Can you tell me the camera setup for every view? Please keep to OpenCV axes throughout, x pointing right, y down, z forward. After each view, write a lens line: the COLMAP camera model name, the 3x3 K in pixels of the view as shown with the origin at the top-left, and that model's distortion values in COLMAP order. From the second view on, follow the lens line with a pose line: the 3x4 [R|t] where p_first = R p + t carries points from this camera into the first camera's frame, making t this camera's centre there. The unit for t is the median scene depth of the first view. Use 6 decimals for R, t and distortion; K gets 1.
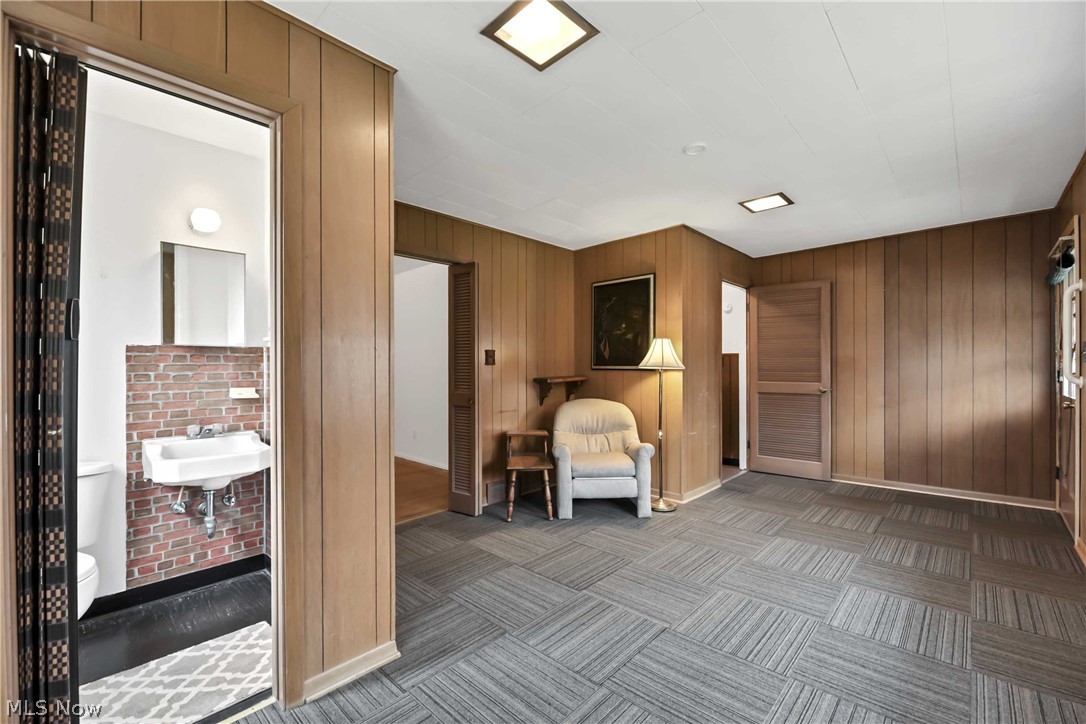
lens RADIAL K [[440.1, 0, 537.4], [0, 440.1, 367.4], [0, 0, 1]] dist [-0.004005, -0.000622]
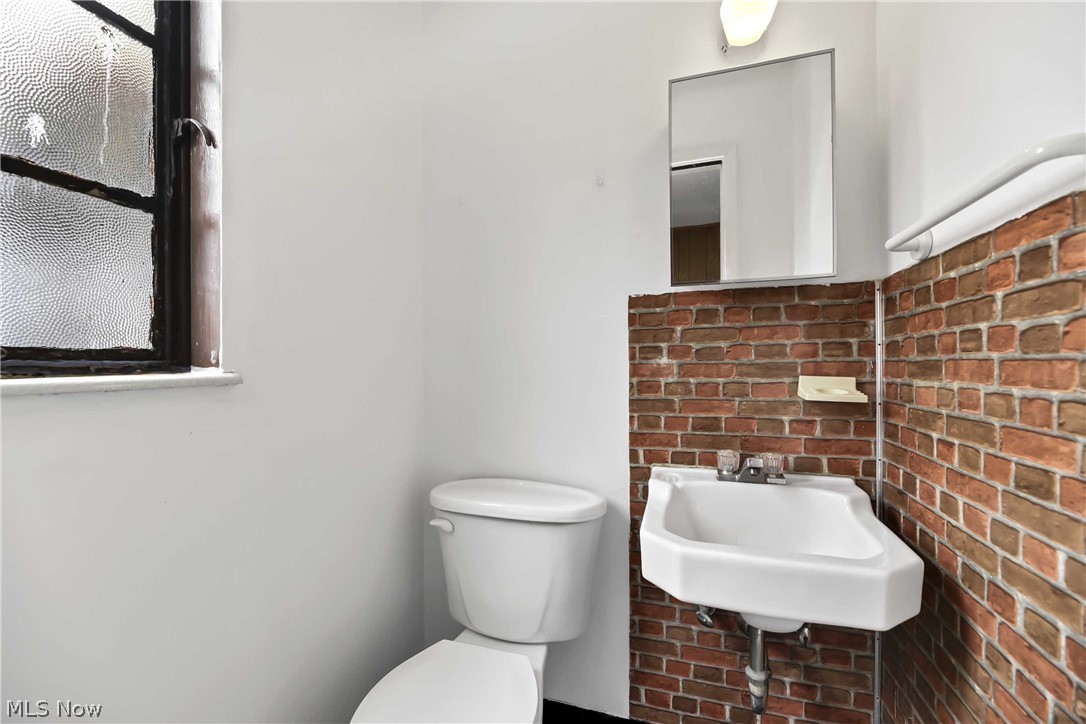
lens RADIAL K [[440.1, 0, 549.8], [0, 440.1, 363.5], [0, 0, 1]] dist [-0.004005, -0.000622]
pose [[0.435925, 0.005397, -0.899967, -0.435739], [0.007266, 0.999928, 0.009516, 0.029488], [0.899954, -0.010688, 0.435855, 0.615463]]
